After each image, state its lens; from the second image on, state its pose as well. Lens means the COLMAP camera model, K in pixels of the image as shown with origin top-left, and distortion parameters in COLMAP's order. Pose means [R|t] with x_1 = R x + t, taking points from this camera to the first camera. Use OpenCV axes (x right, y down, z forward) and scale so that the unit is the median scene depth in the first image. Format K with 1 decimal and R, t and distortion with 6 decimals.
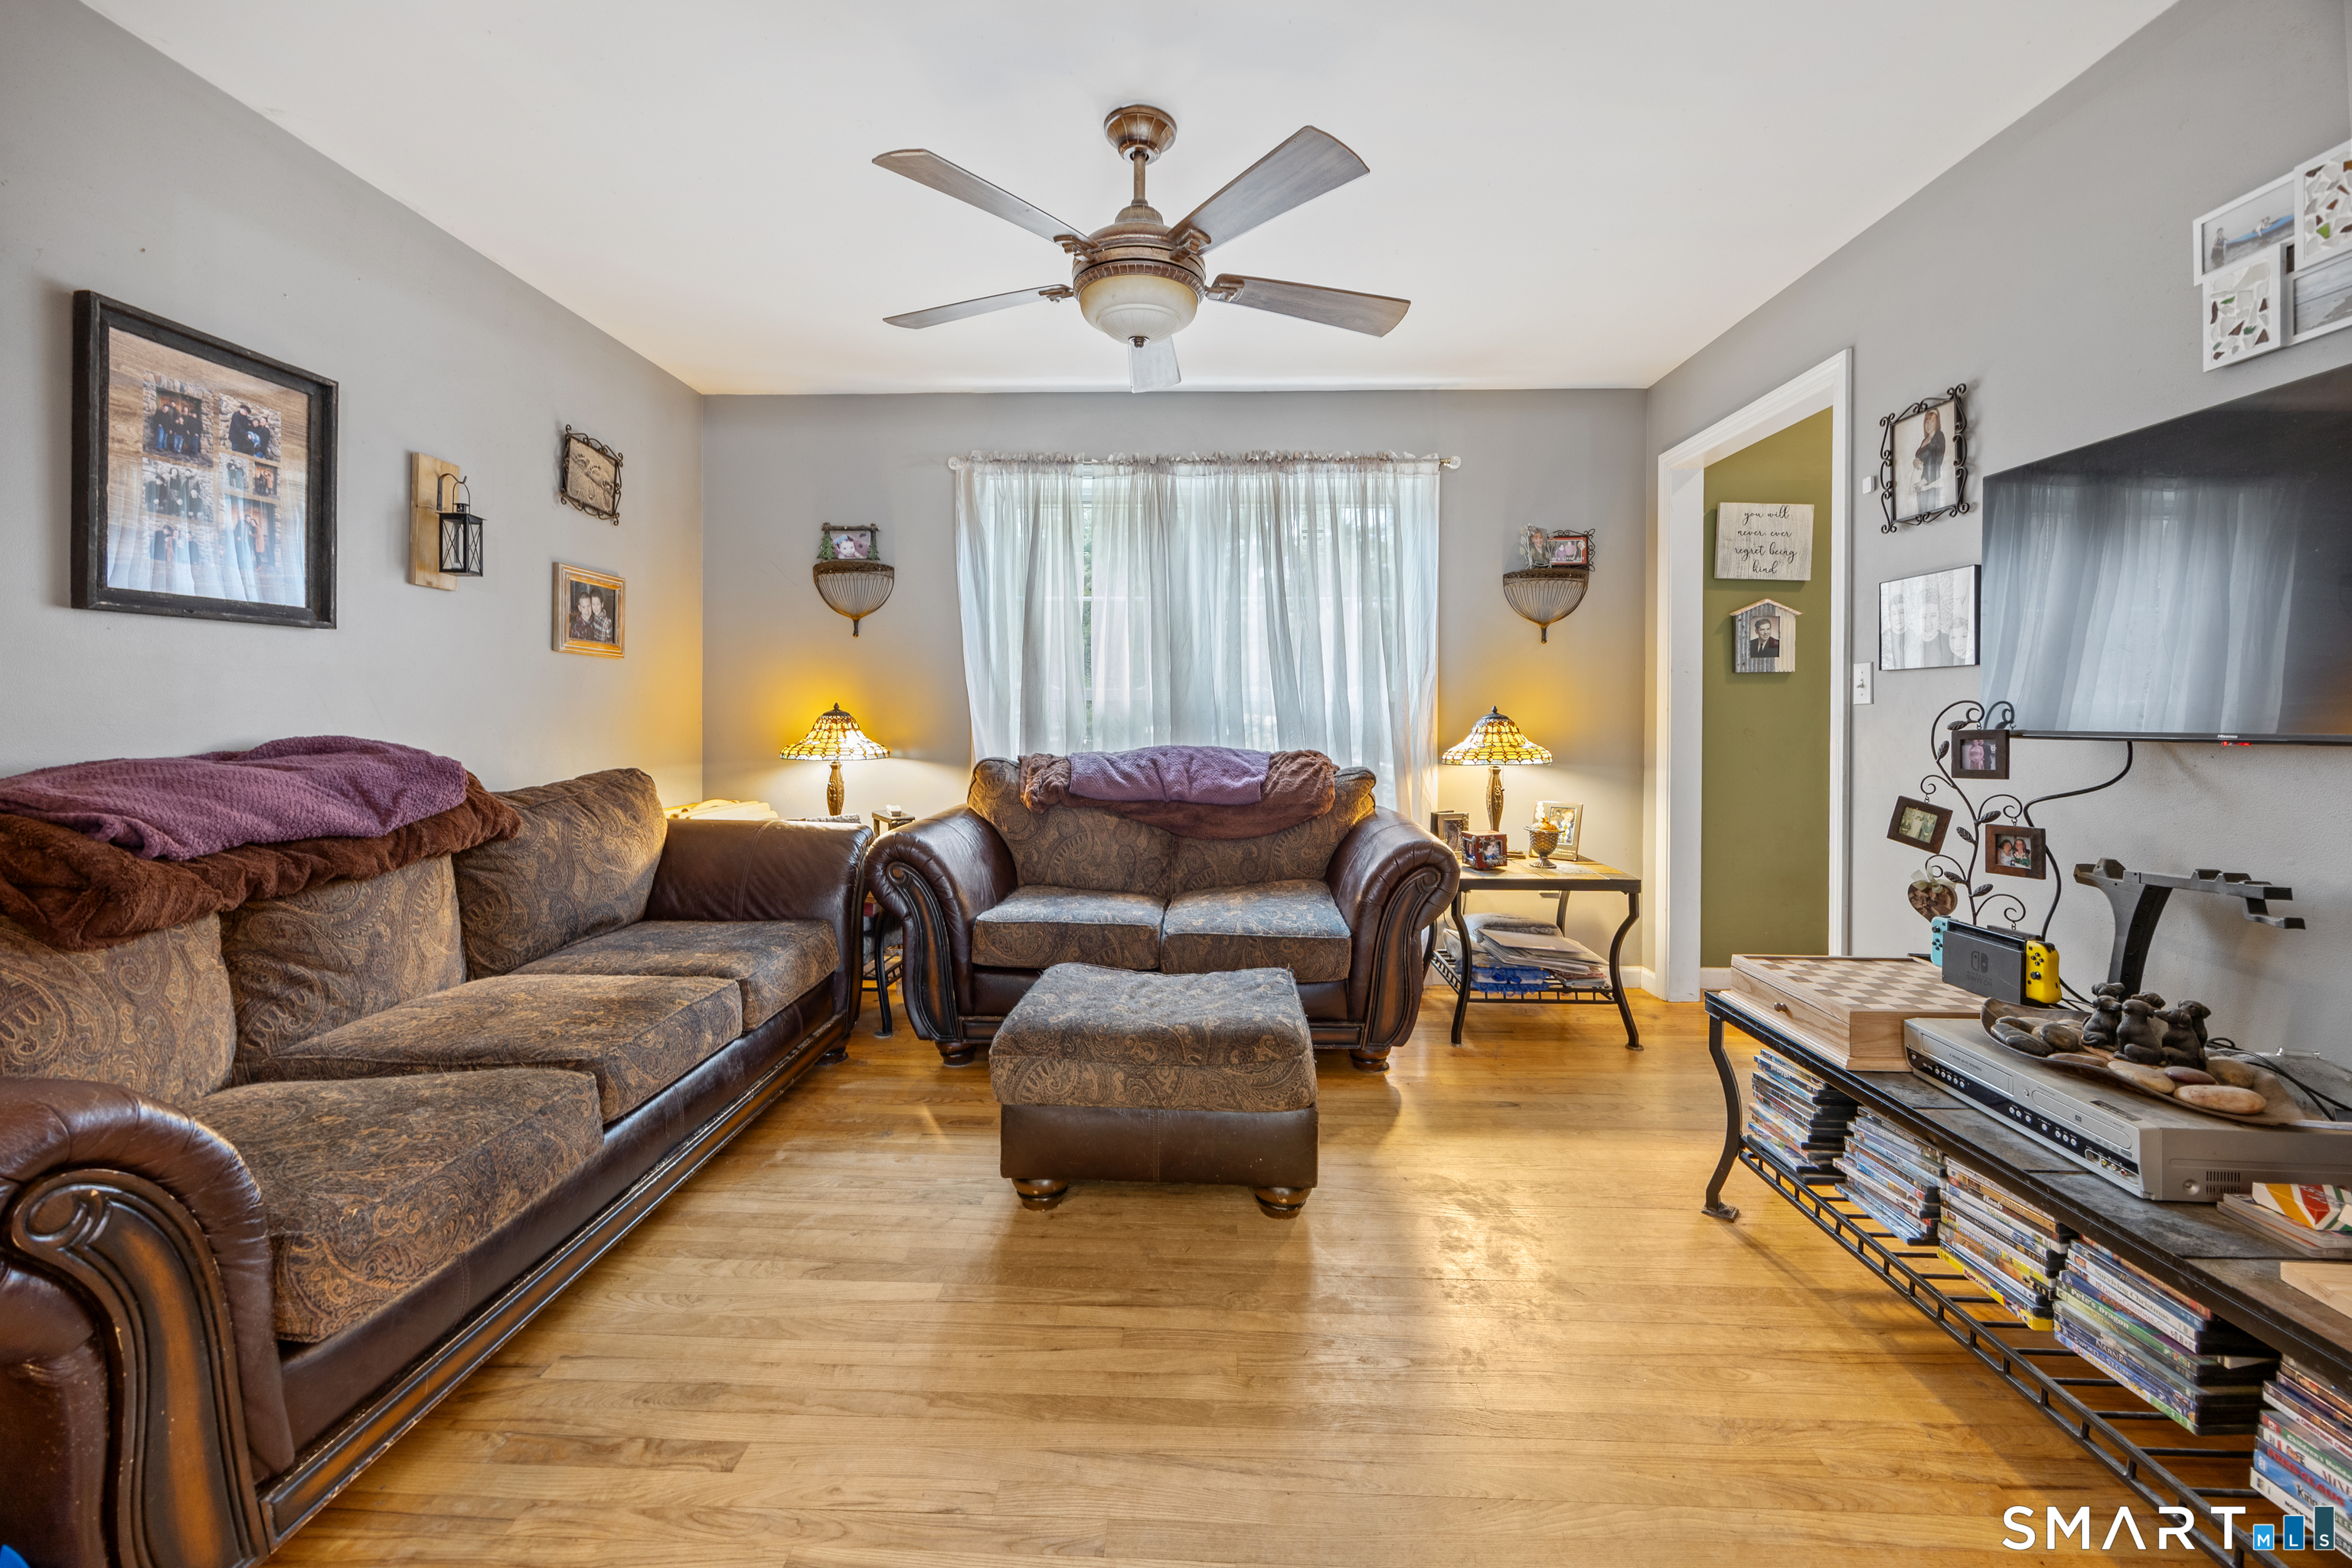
lens RADIAL K [[932.1, 0, 1152.0], [0, 932.1, 721.0], [0, 0, 1]] dist [-0.001020, 0.000418]
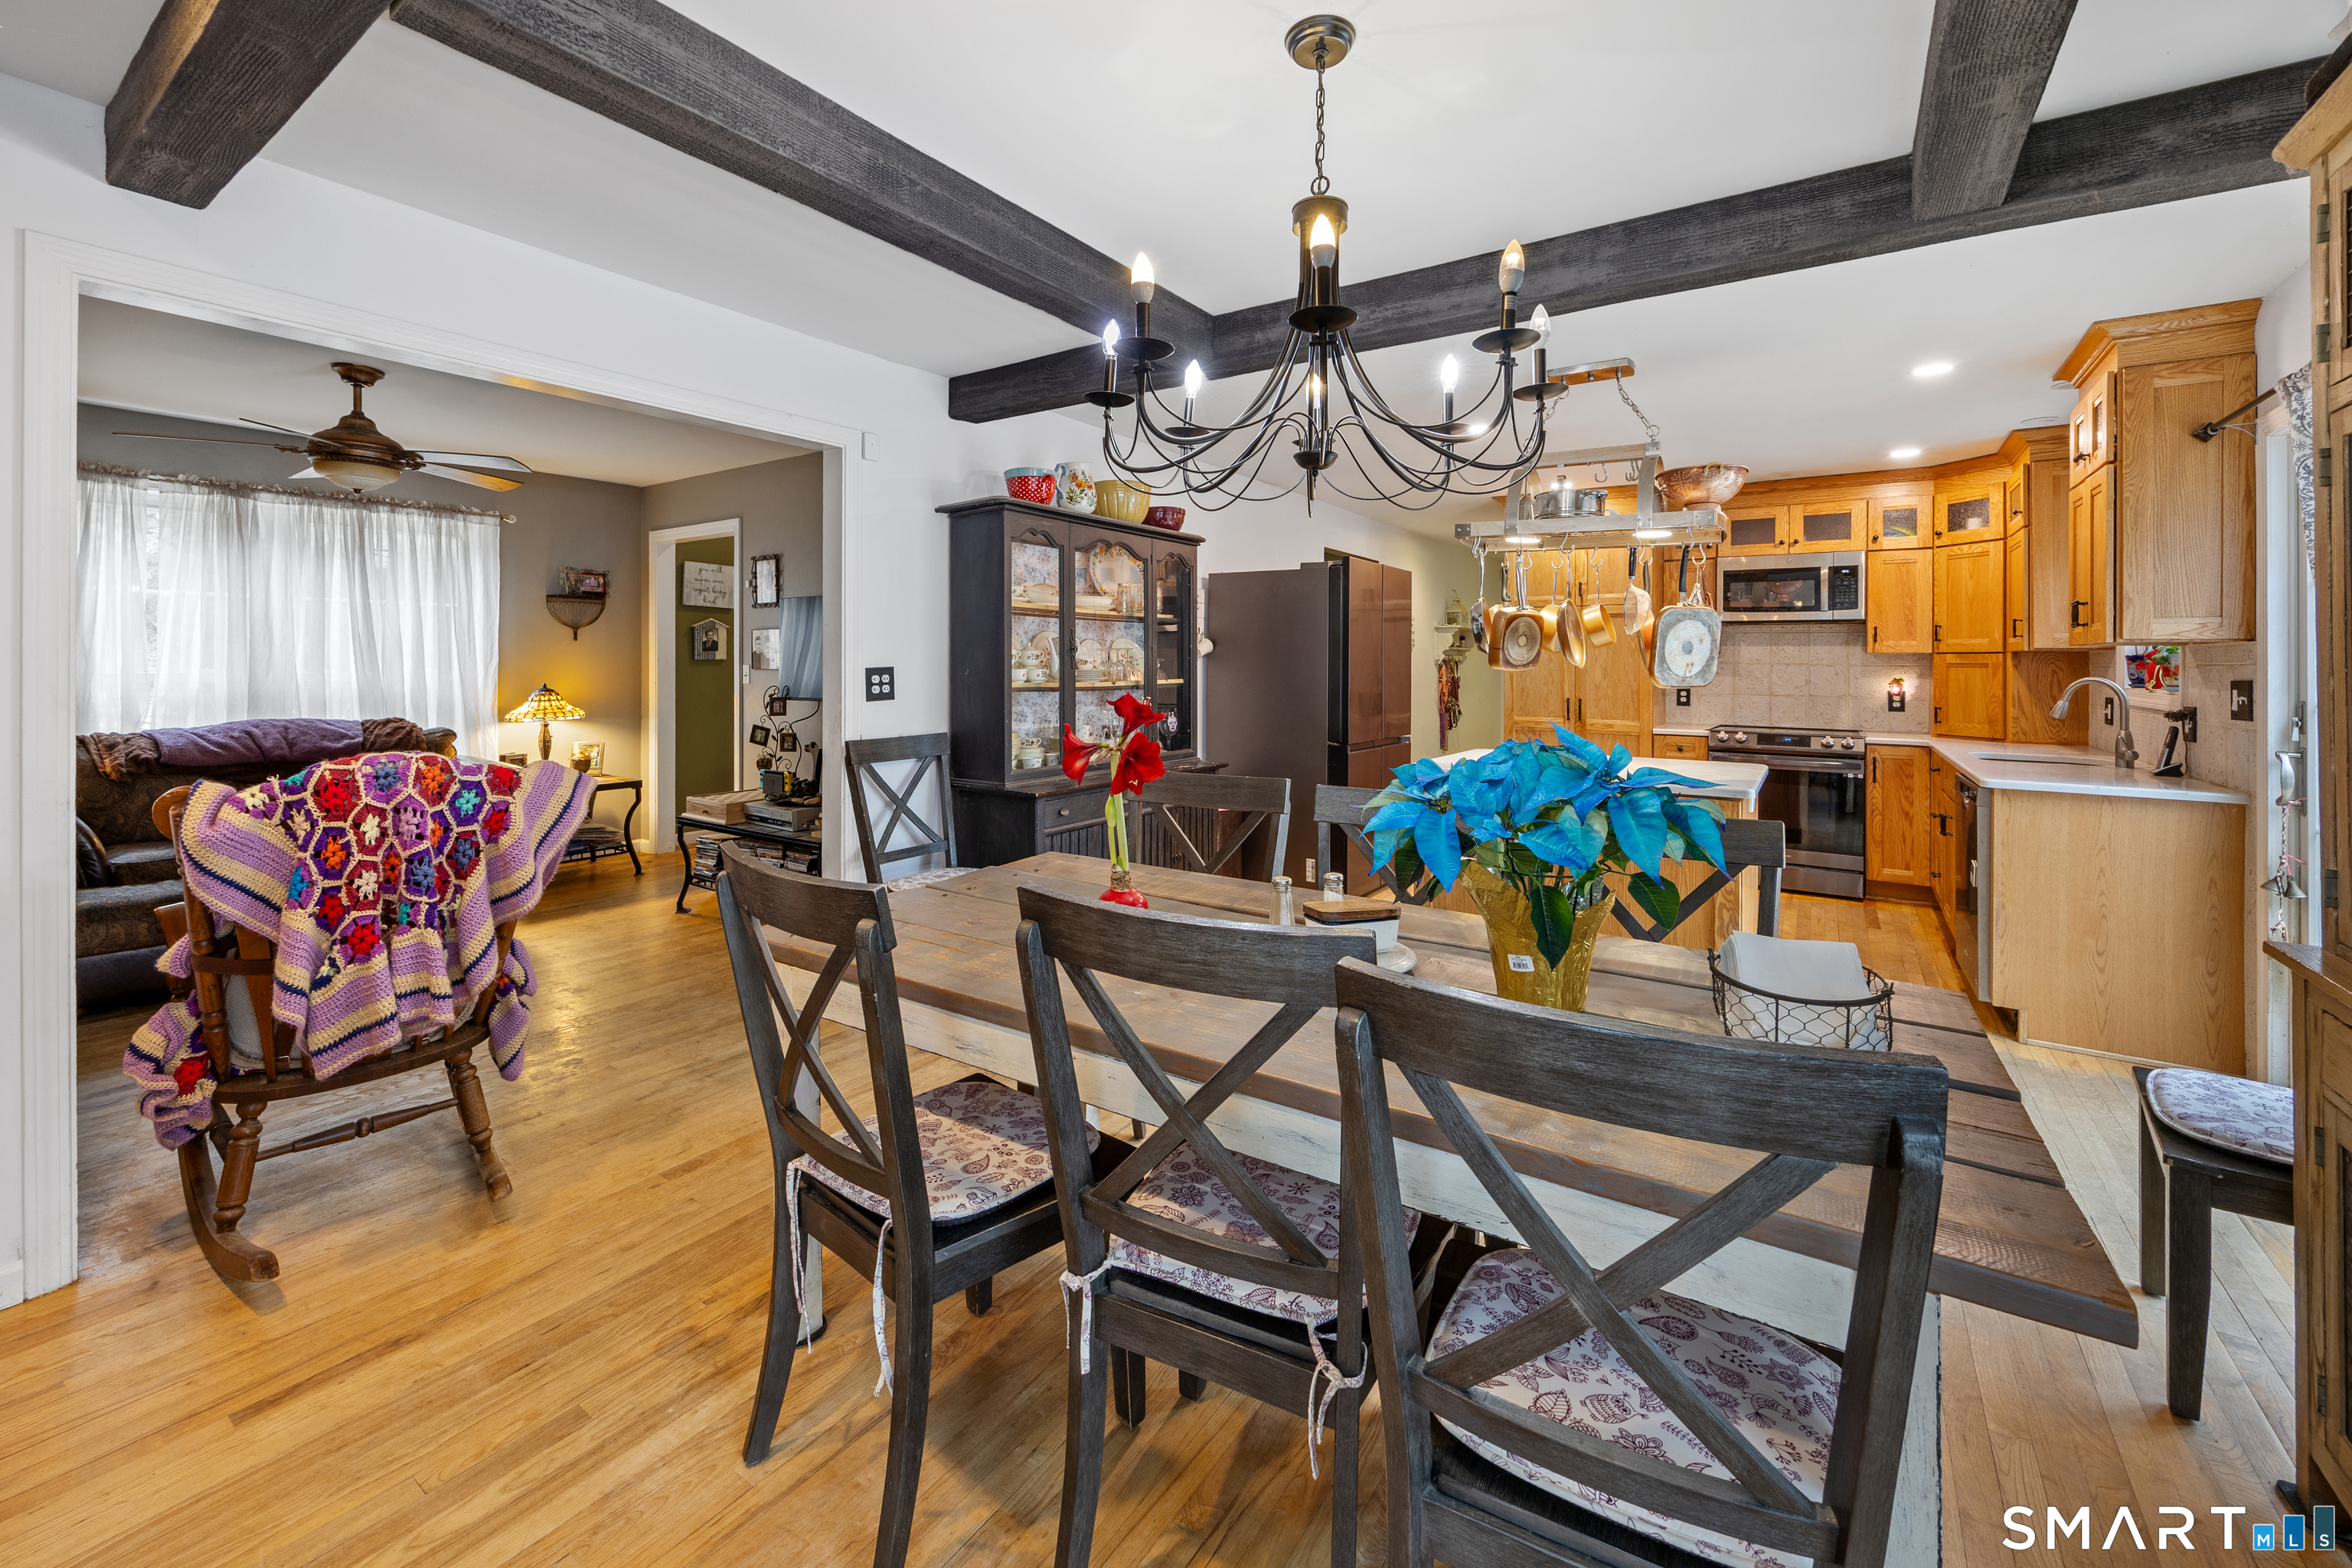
lens RADIAL K [[932.1, 0, 1175.6], [0, 932.1, 669.4], [0, 0, 1]] dist [-0.001020, 0.000418]
pose [[0.523513, -0.007337, 0.851986, -0.415568], [0.004832, 0.999972, 0.005642, -0.042826], [-0.852004, 0.001164, 0.523534, -0.728663]]
